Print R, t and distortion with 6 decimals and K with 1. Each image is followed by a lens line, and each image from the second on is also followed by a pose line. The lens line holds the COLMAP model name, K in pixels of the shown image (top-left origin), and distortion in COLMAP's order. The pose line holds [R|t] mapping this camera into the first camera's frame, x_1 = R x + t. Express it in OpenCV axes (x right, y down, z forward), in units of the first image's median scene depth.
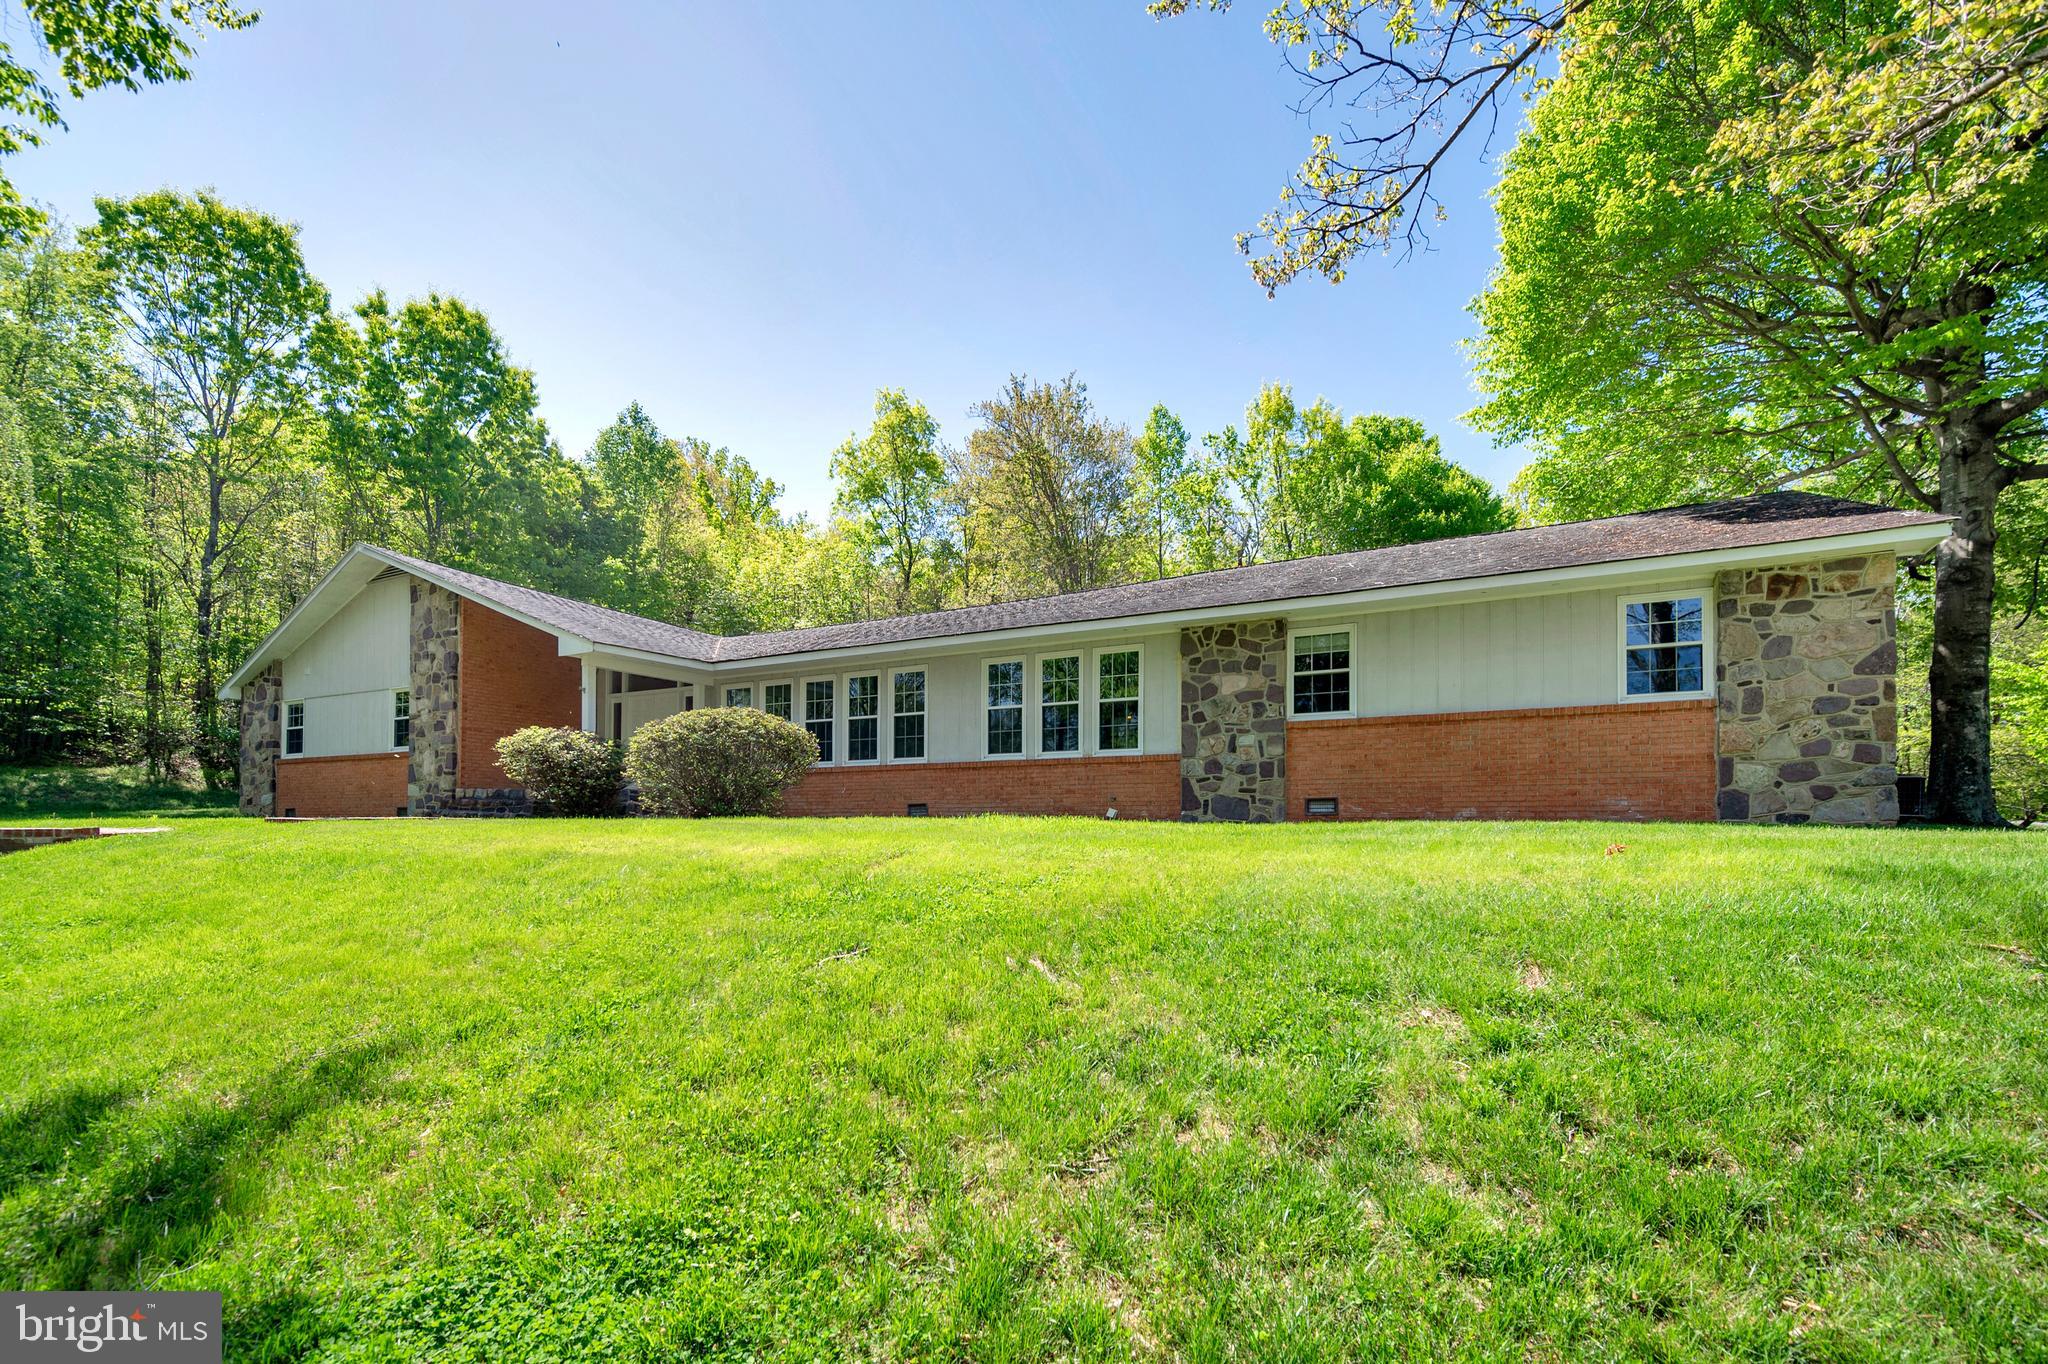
lens RADIAL K [[874.5, 0, 1027.0], [0, 874.5, 785.4], [0, 0, 1]] dist [0.001038, -0.000058]
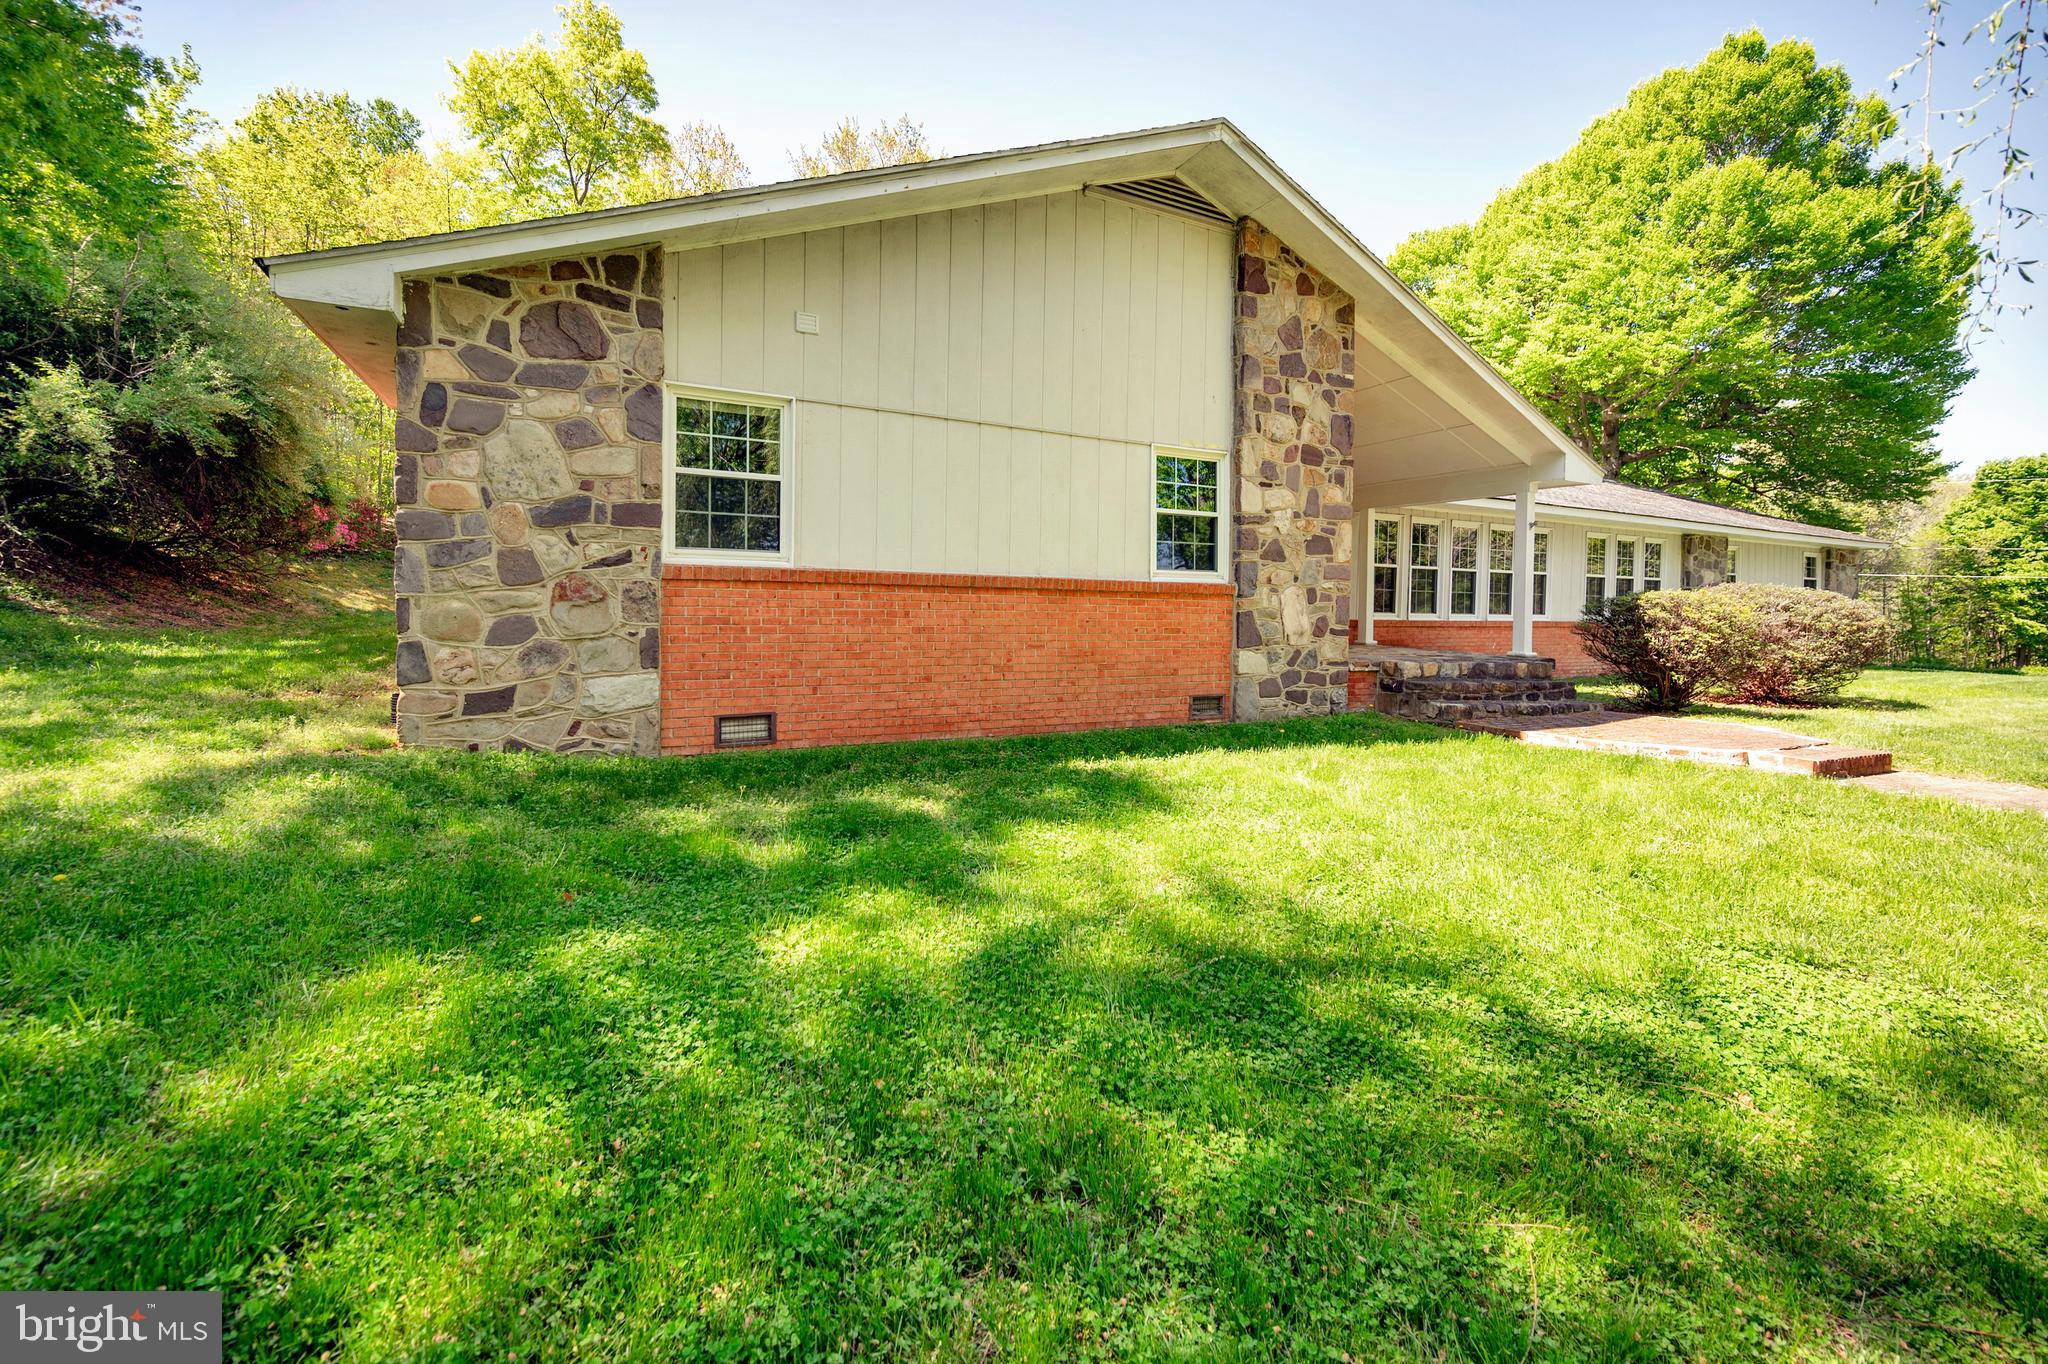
lens RADIAL K [[827.4, 0, 1020.4], [0, 827.4, 625.7], [0, 0, 1]] dist [0.003513, 0.000164]
pose [[0.593081, -0.000356, 0.805143, -1.550255], [-0.040526, 0.998719, 0.030294, -0.033247], [-0.804122, -0.050596, 0.592307, 1.084240]]
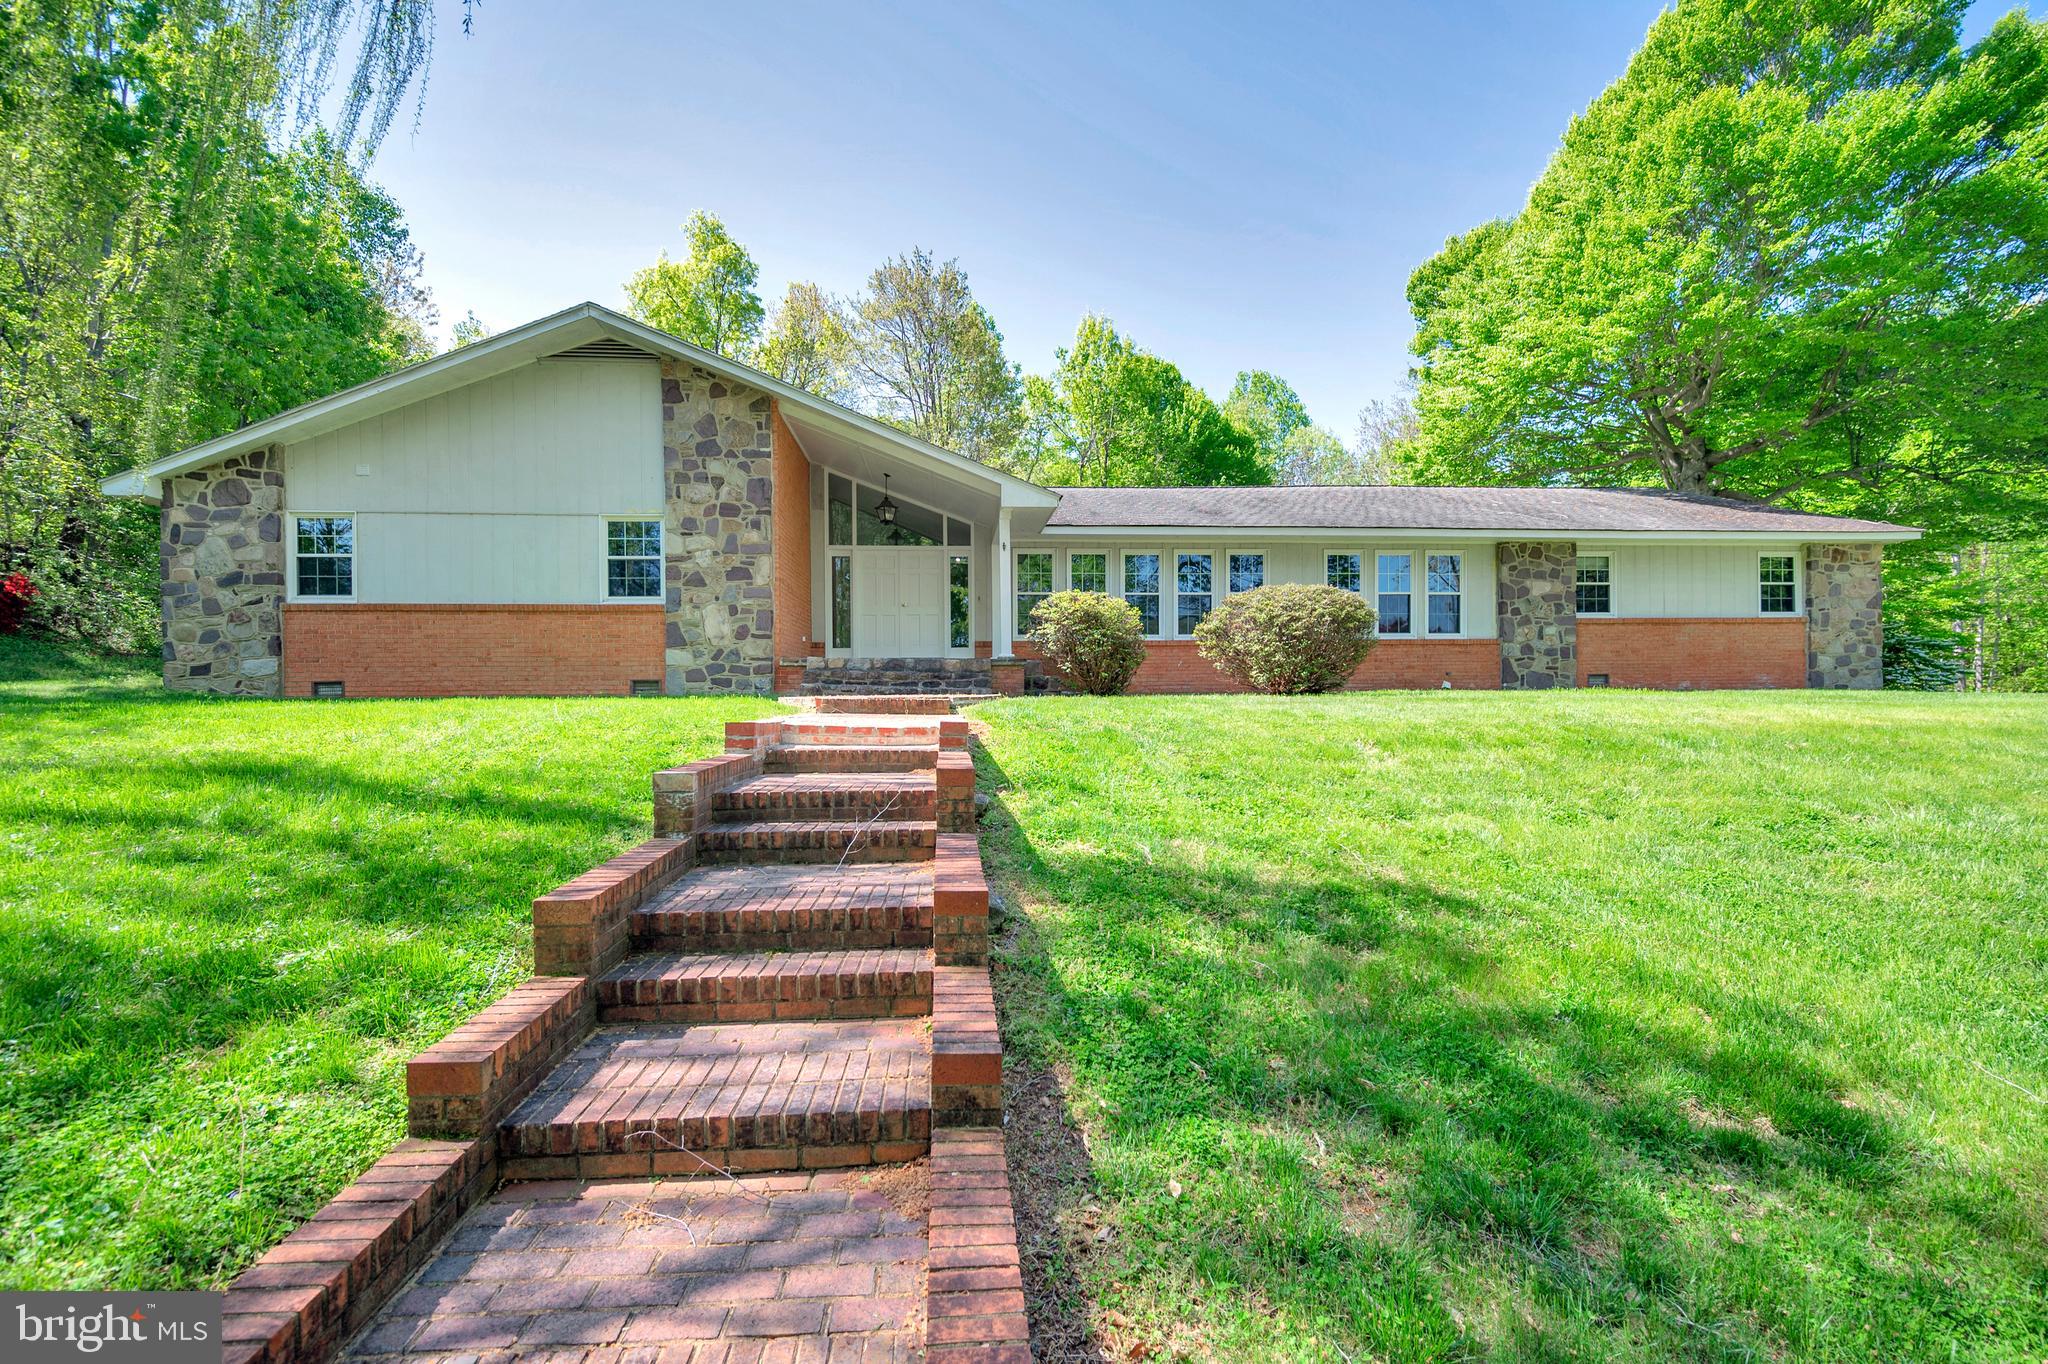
lens RADIAL K [[799.8, 0, 1024.0], [0, 799.8, 682.0], [0, 0, 1]] dist [0.000578, -0.000113]
pose [[0.857306, -0.003735, 0.514793, -1.055425], [-0.015254, 0.999350, 0.032655, -0.000327], [-0.514580, -0.035848, 0.856692, 0.348167]]
